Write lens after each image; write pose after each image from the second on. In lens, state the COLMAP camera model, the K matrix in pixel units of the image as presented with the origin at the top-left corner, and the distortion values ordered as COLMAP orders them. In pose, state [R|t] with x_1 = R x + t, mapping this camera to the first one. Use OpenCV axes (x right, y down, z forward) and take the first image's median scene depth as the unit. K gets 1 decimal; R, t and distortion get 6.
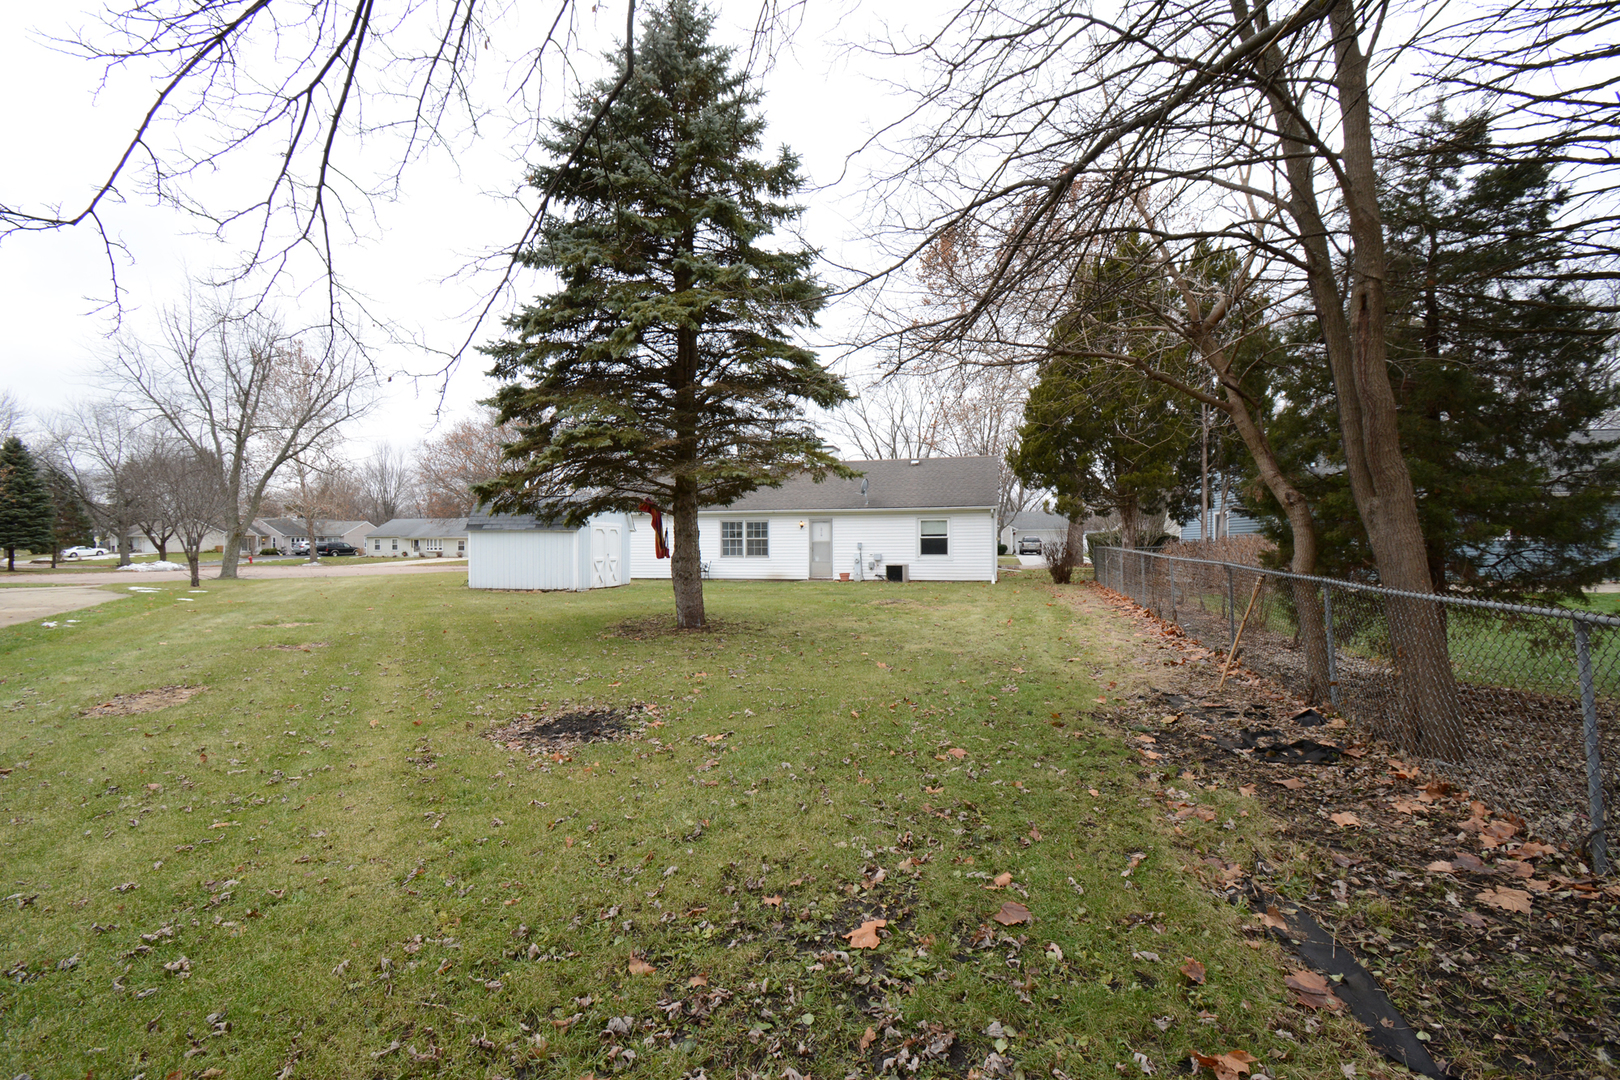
lens RADIAL K [[705.7, 0, 822.5], [0, 705.7, 539.4], [0, 0, 1]] dist [-0.034178, -0.002639]
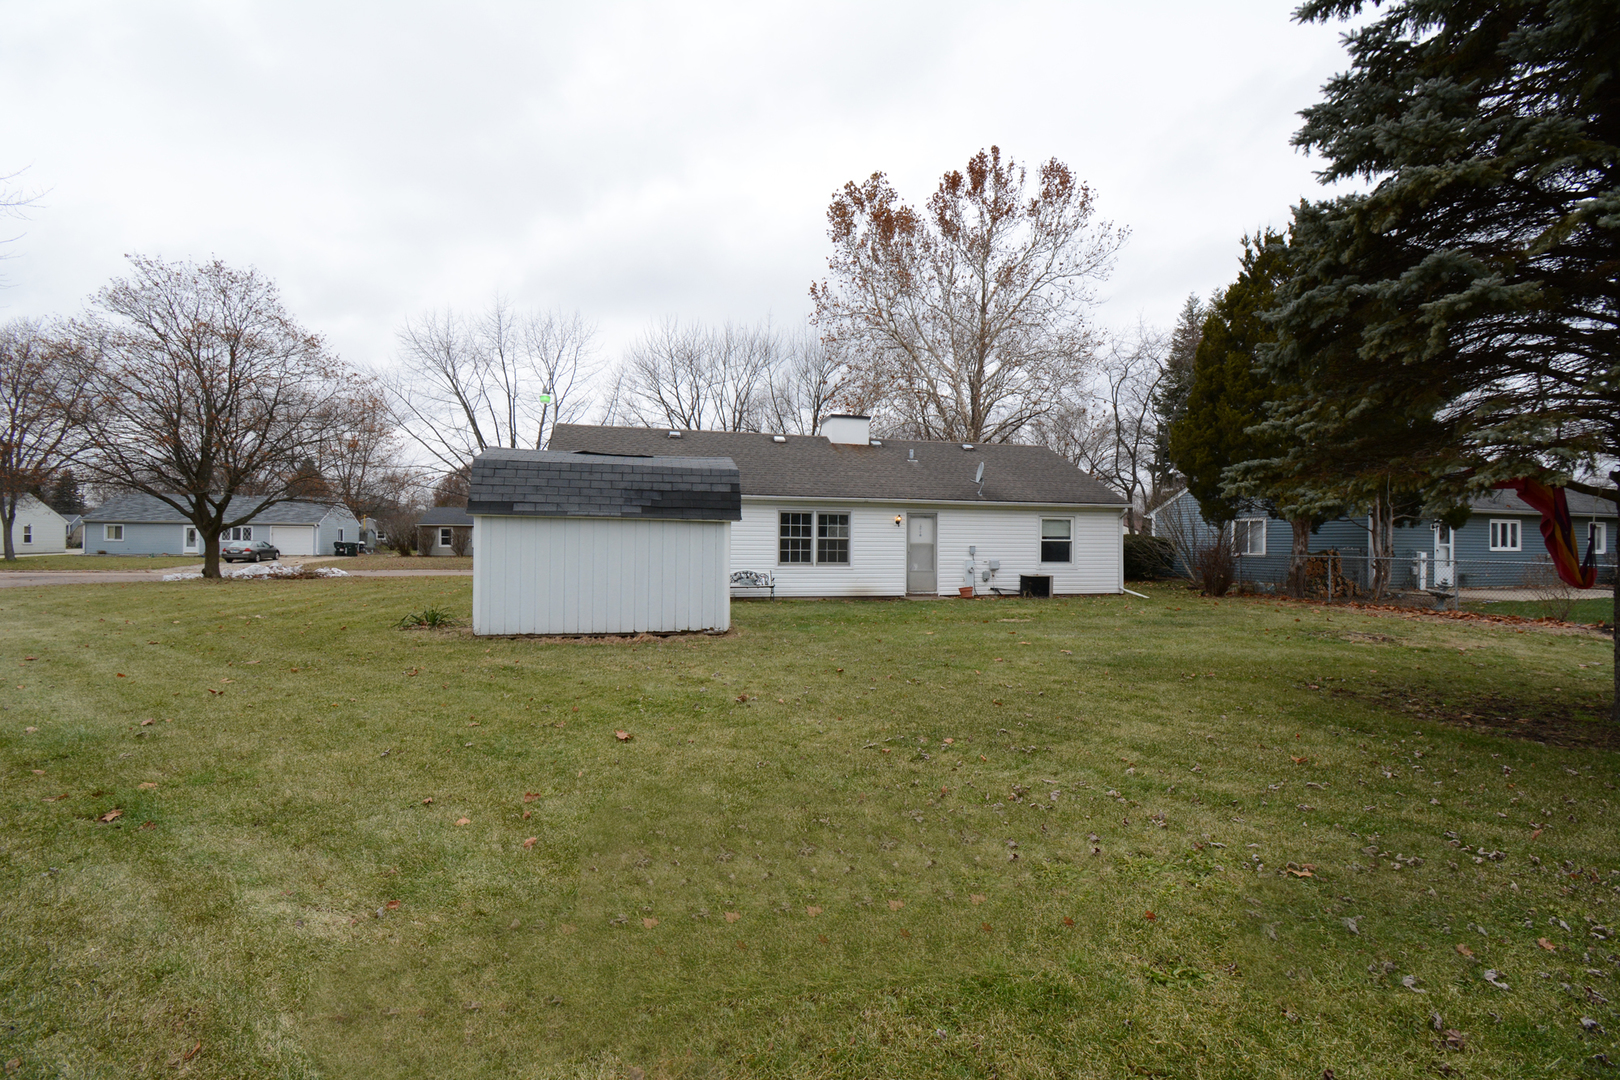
lens RADIAL K [[705.7, 0, 814.8], [0, 705.7, 541.9], [0, 0, 1]] dist [-0.034178, -0.002639]
pose [[0.893179, 0.014901, 0.449453, -0.431140], [-0.017329, 0.999849, 0.001289, 0.002025], [-0.449366, -0.008940, 0.893303, 0.392584]]
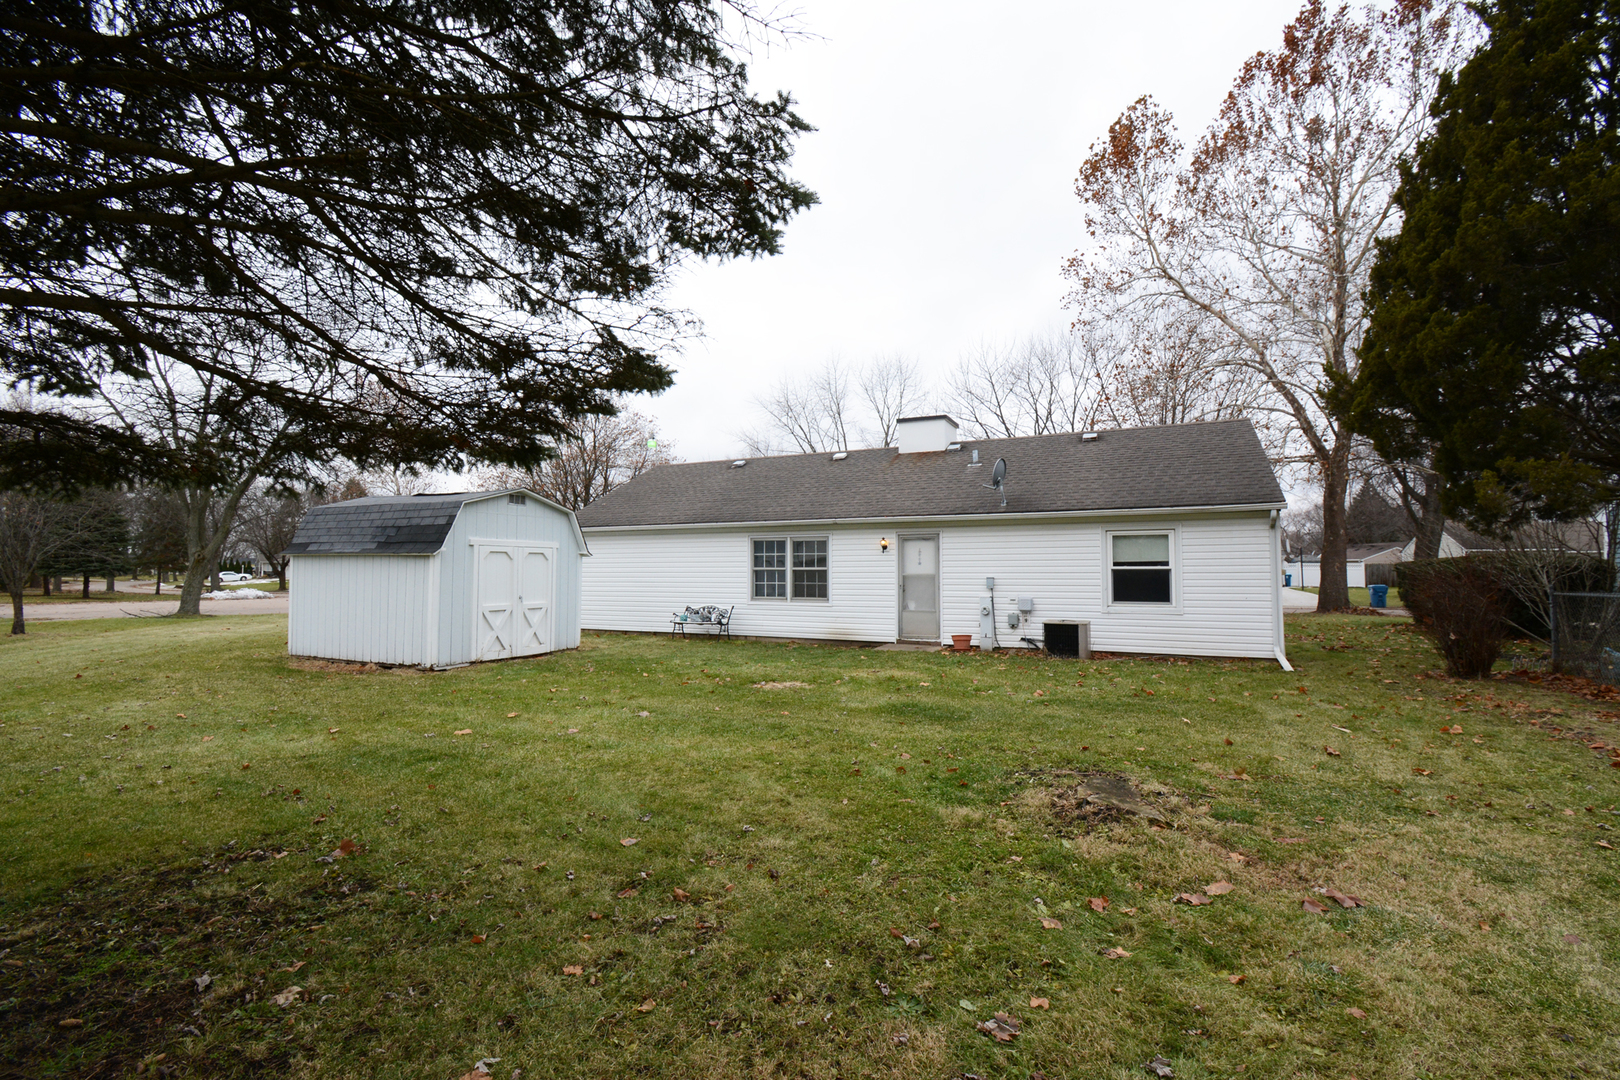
lens RADIAL K [[705.7, 0, 811.1], [0, 705.7, 547.6], [0, 0, 1]] dist [-0.034178, -0.002639]
pose [[0.978865, -0.001954, -0.204497, 0.028085], [-0.003560, 0.999640, -0.026593, -0.003113], [0.204475, 0.026759, 0.978506, 0.440899]]
